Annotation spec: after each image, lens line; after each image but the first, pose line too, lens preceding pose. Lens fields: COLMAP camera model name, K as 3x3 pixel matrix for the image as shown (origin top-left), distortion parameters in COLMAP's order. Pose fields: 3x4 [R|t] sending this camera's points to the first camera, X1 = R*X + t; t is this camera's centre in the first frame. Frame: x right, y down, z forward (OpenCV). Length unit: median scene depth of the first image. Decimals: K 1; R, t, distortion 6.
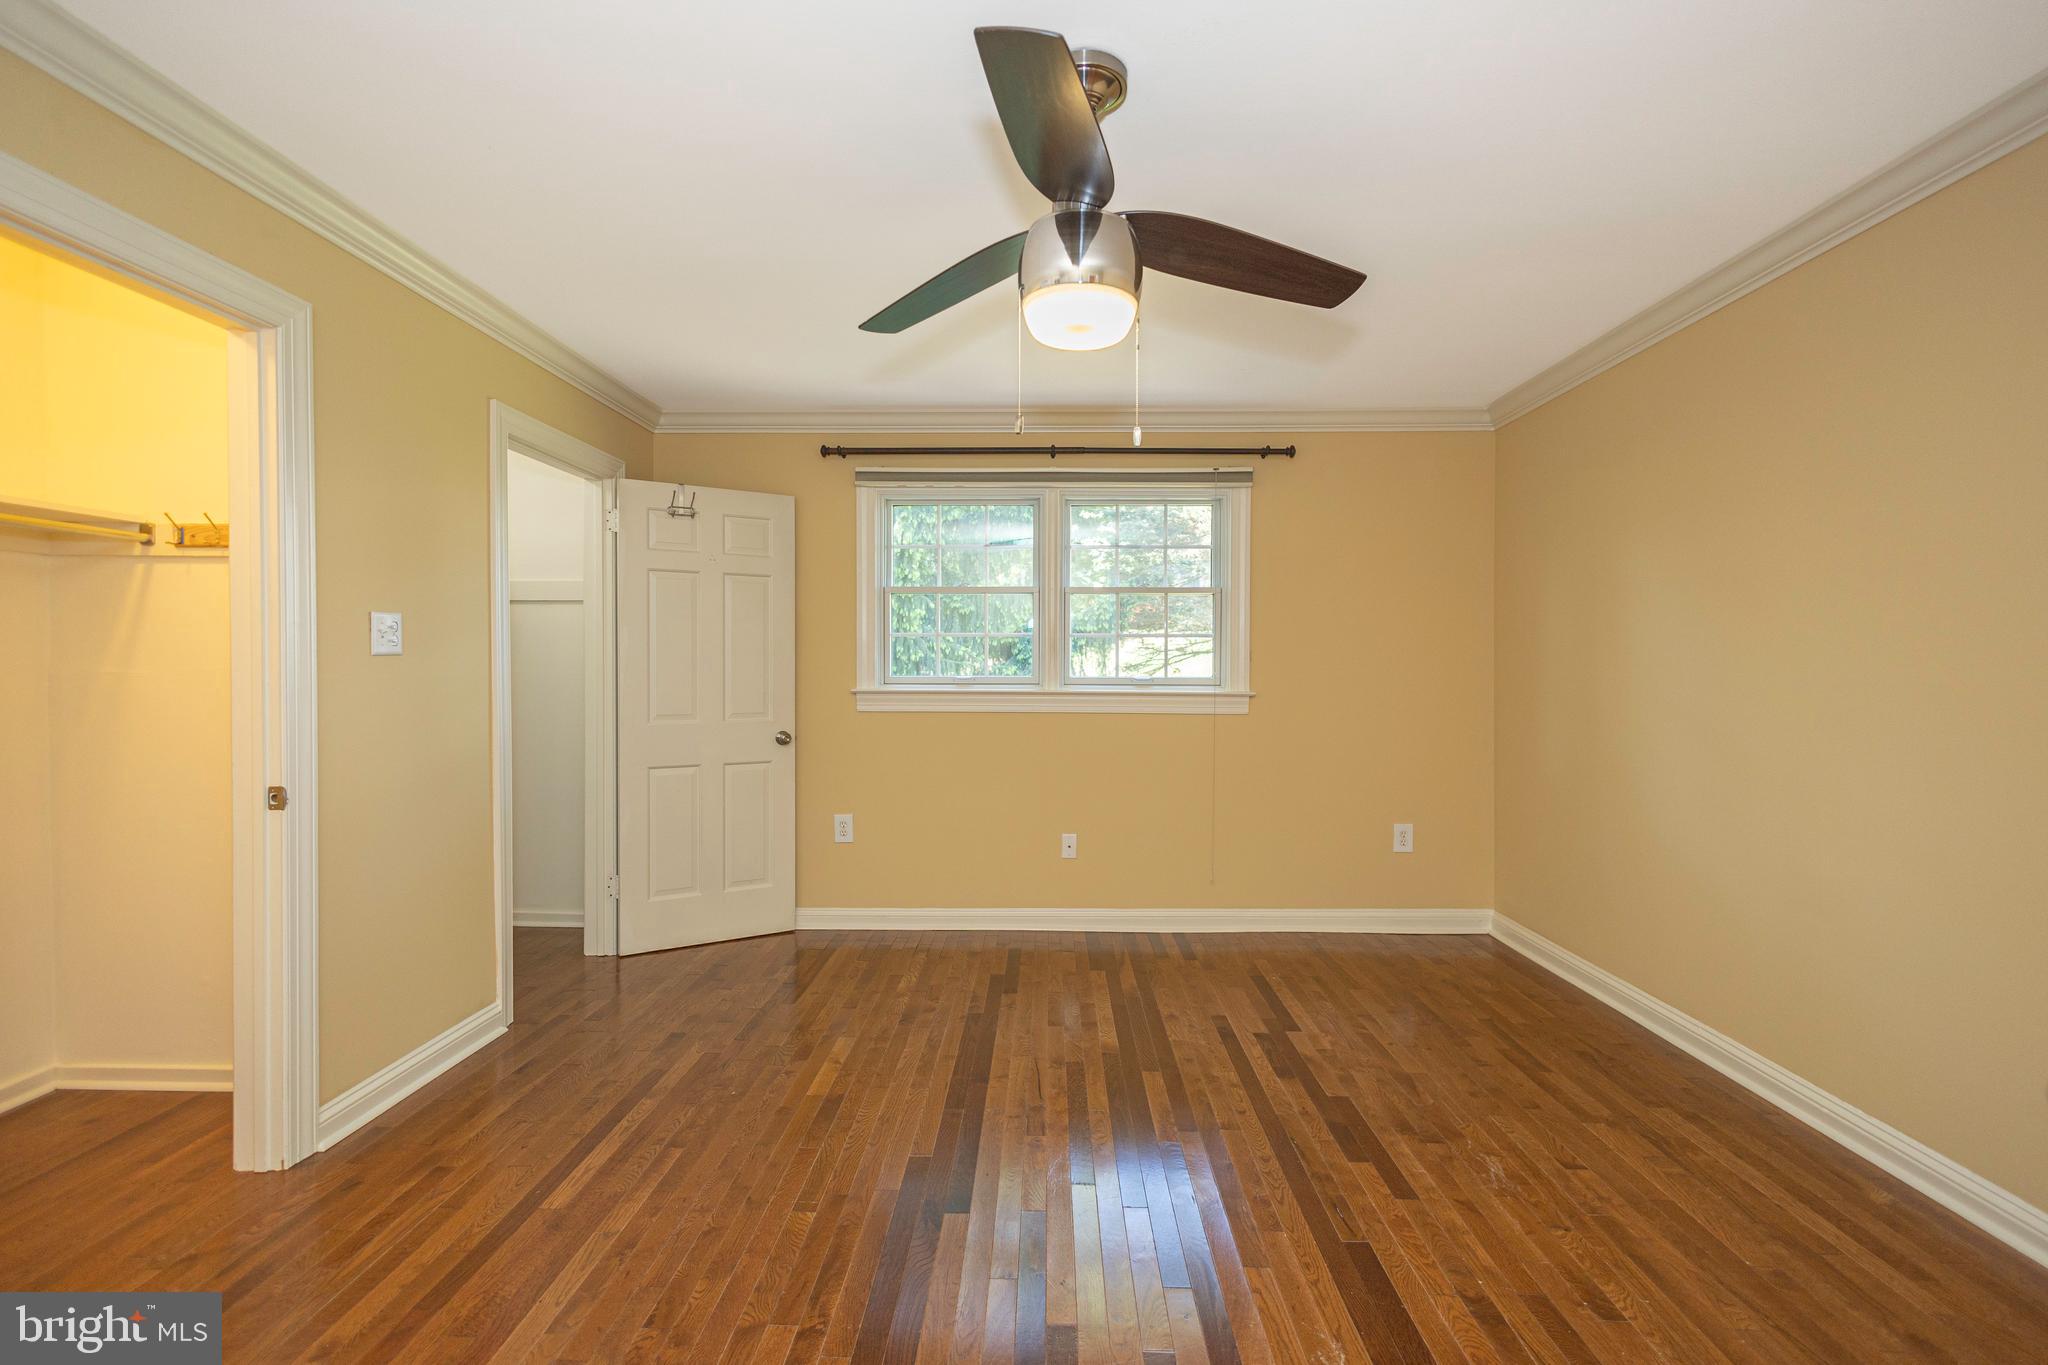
lens RADIAL K [[960.8, 0, 1023.2], [0, 960.8, 685.6], [0, 0, 1]] dist [0.010035, -0.002610]
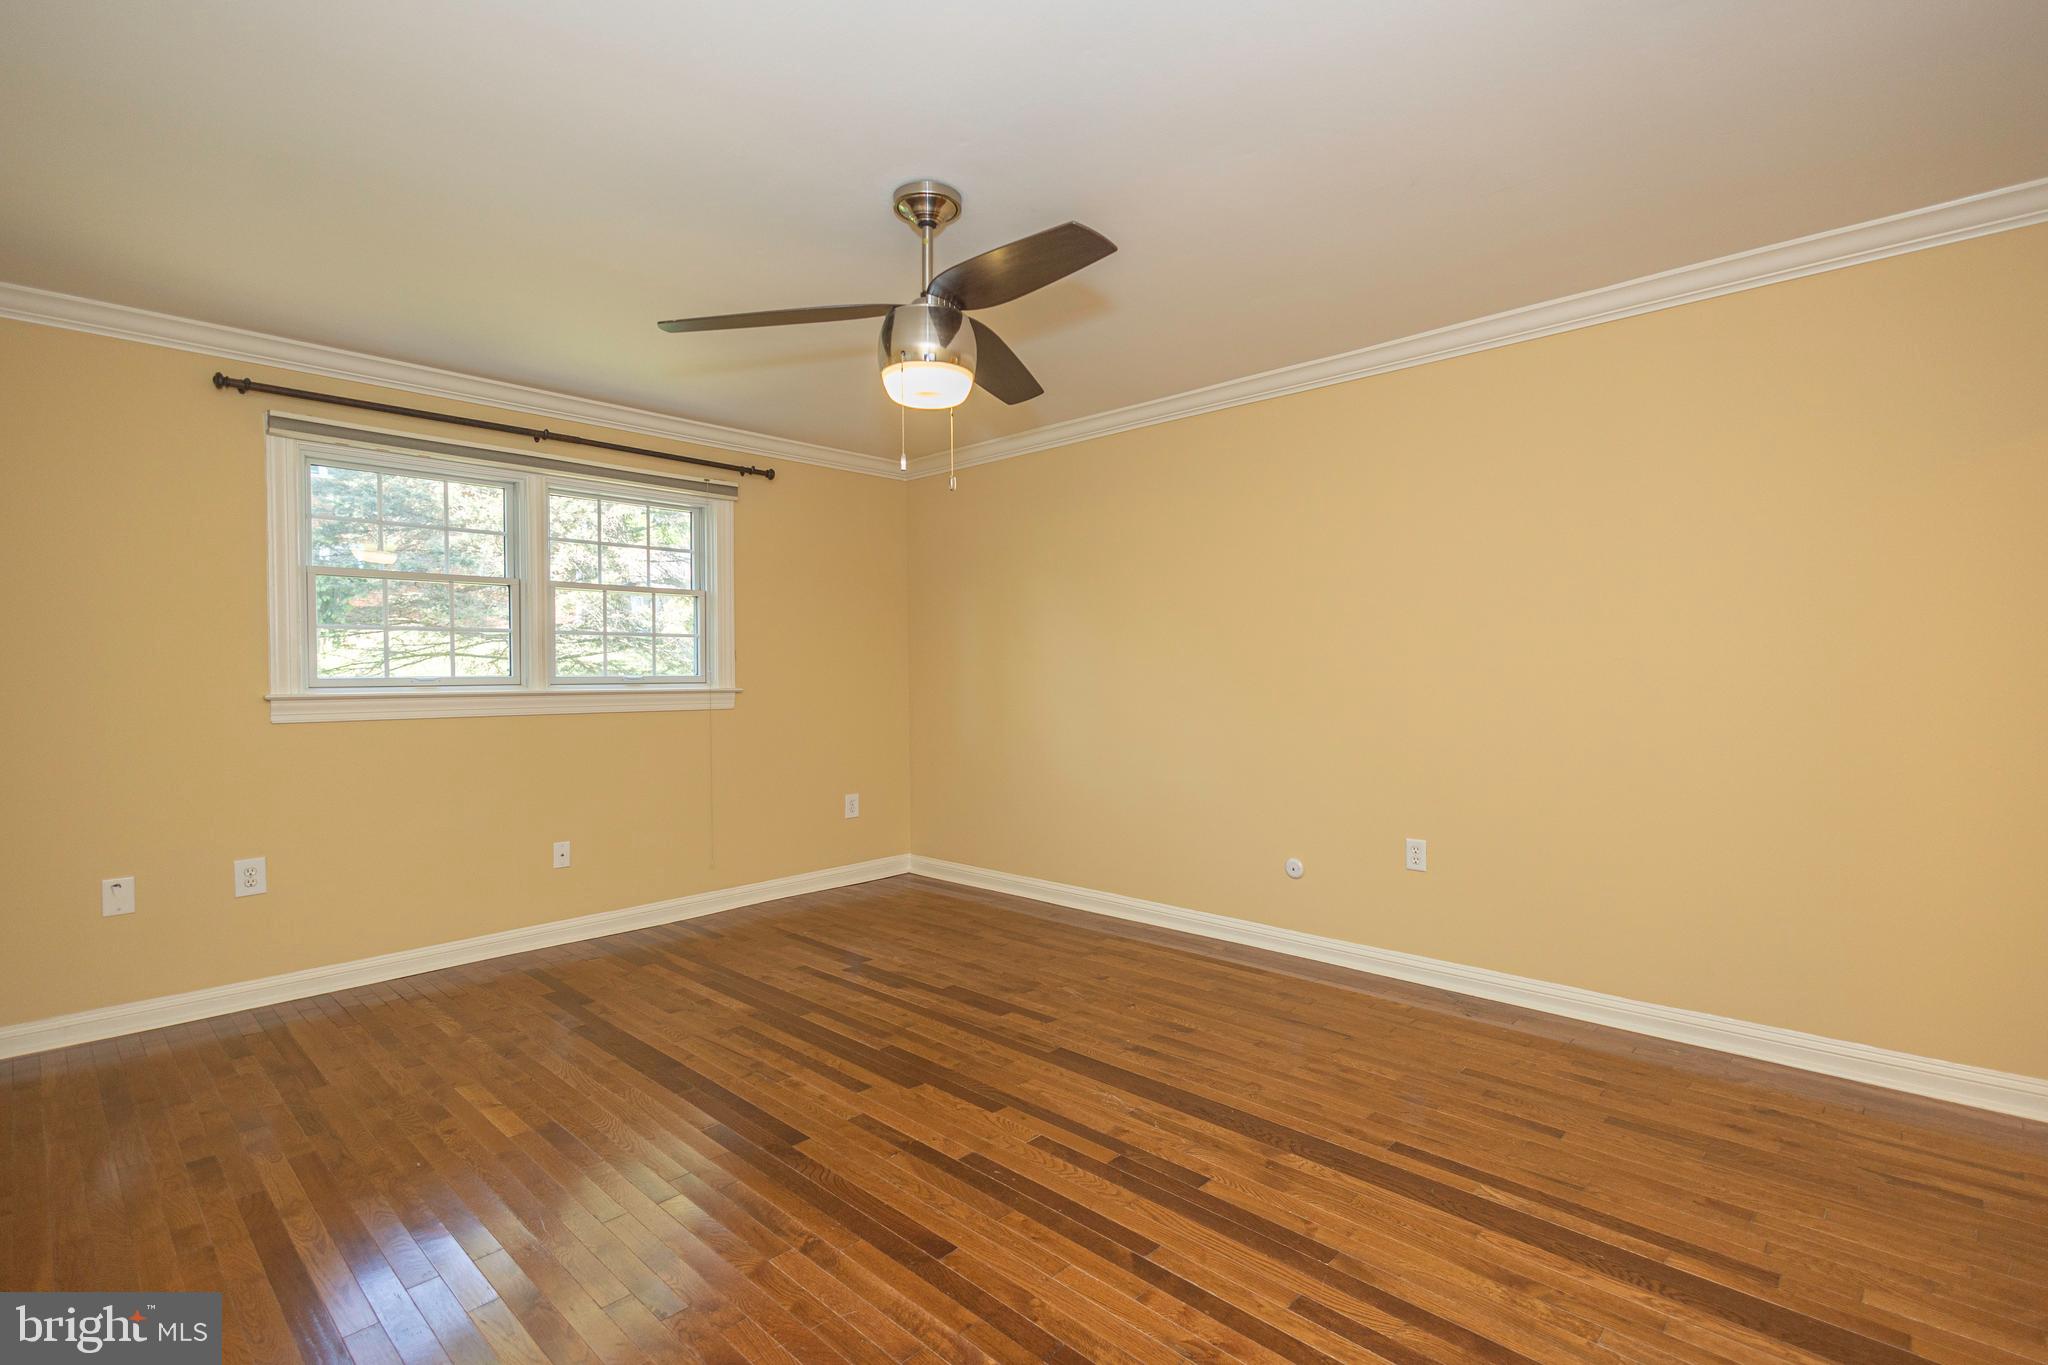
lens RADIAL K [[960.8, 0, 1038.3], [0, 960.8, 685.9], [0, 0, 1]] dist [0.010035, -0.002610]
pose [[0.663559, -0.018057, 0.747906, -0.394856], [0.022890, 0.999731, 0.003828, 0.008966], [-0.747773, 0.014579, 0.663794, 0.020316]]
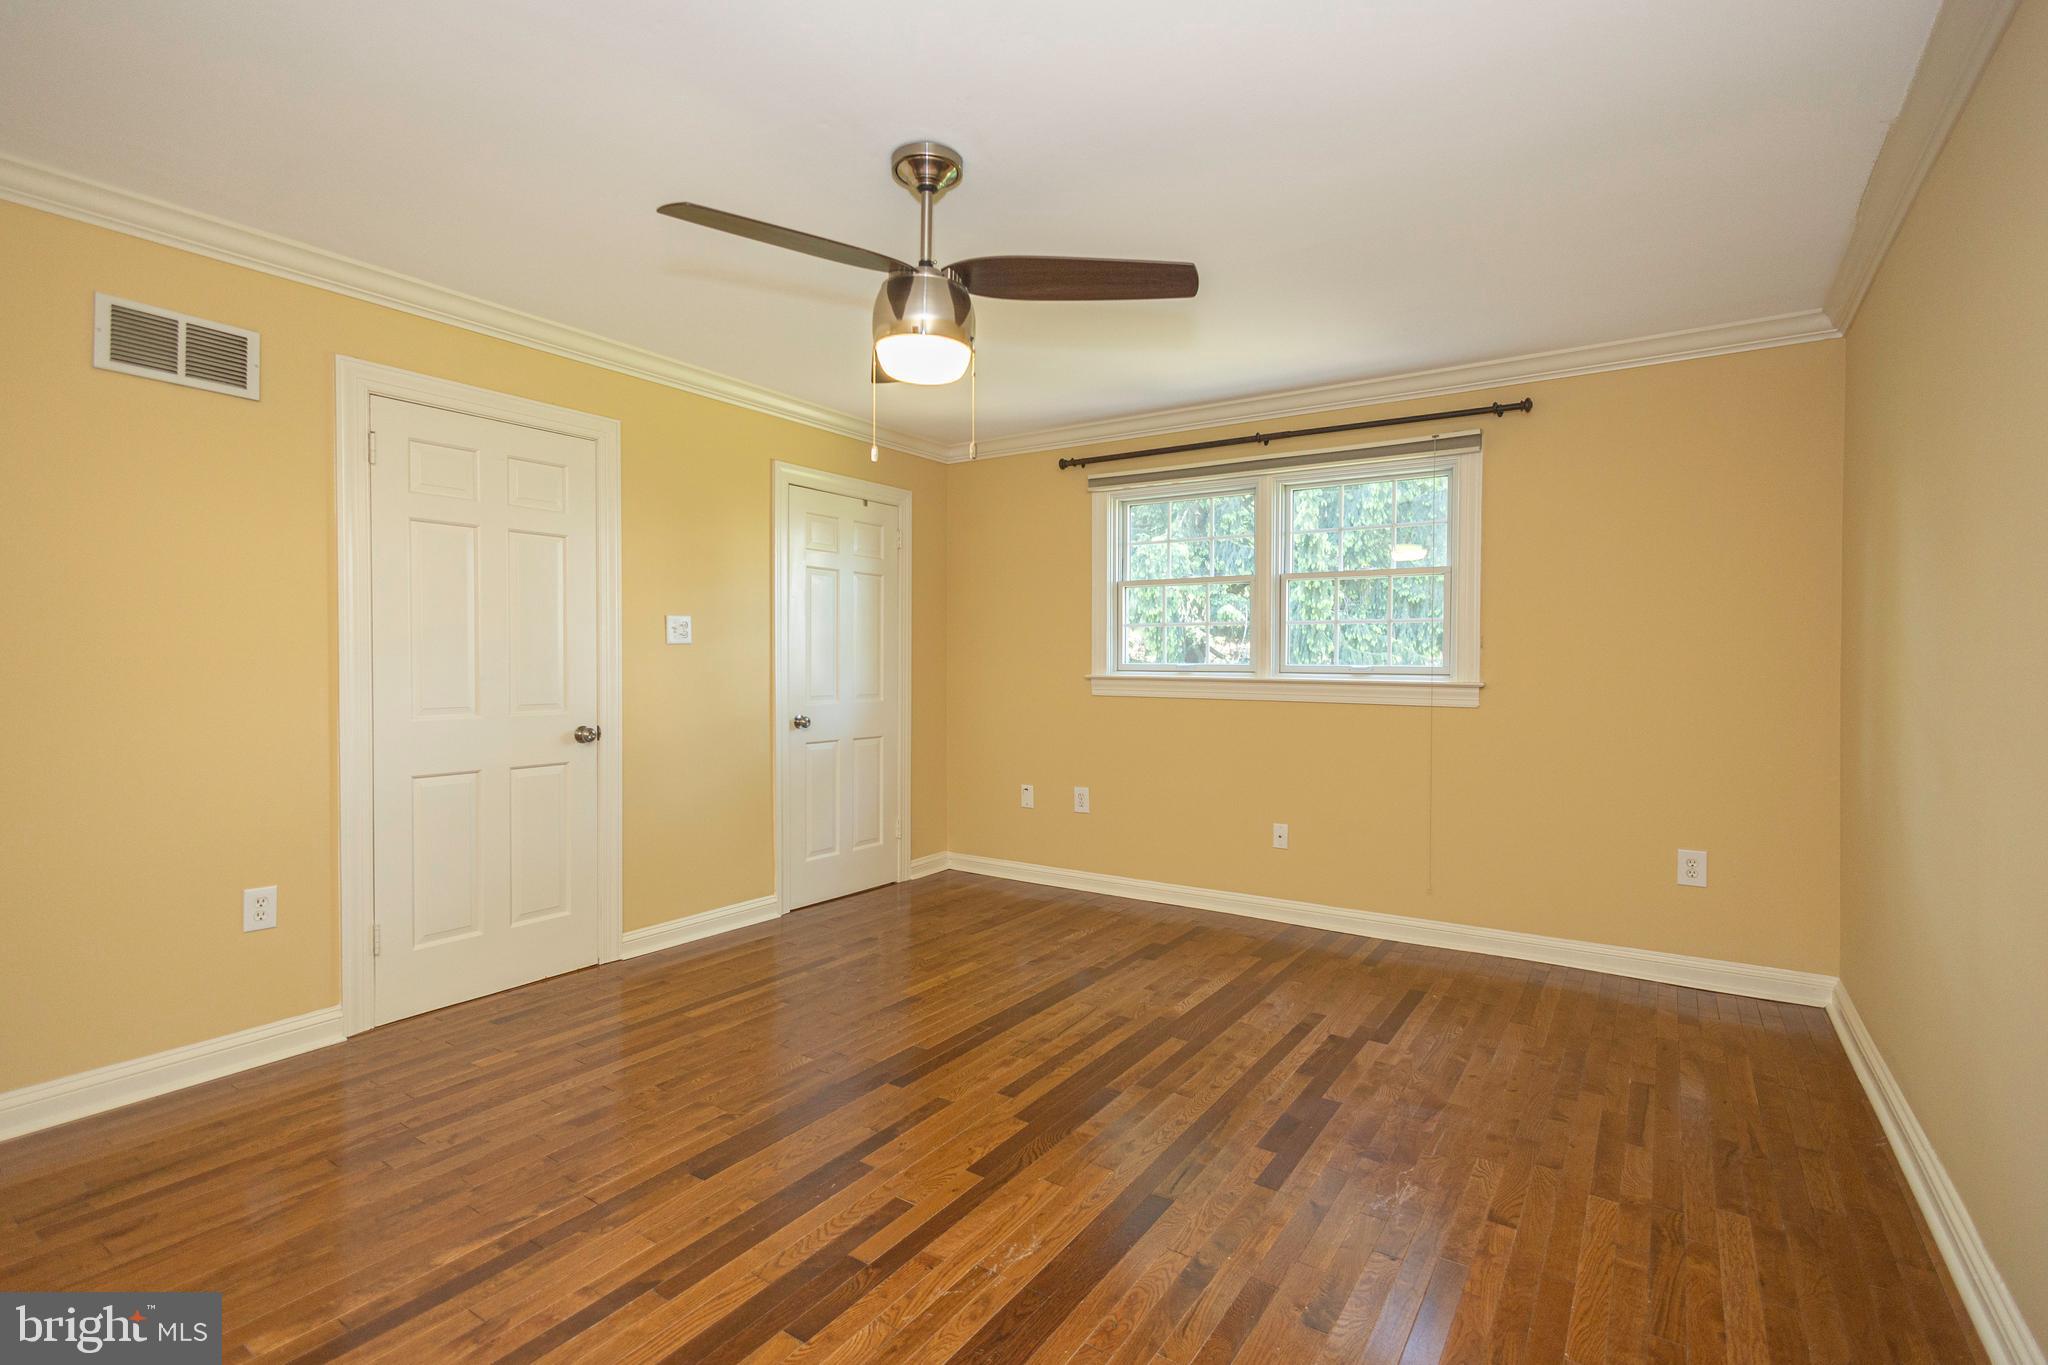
lens RADIAL K [[960.8, 0, 998.6], [0, 960.8, 688.0], [0, 0, 1]] dist [0.010035, -0.002610]
pose [[0.834702, 0.016099, -0.550466, 0.395827], [-0.013660, 0.999870, 0.008529, 0.011561], [0.550532, 0.000400, 0.834814, 0.018293]]
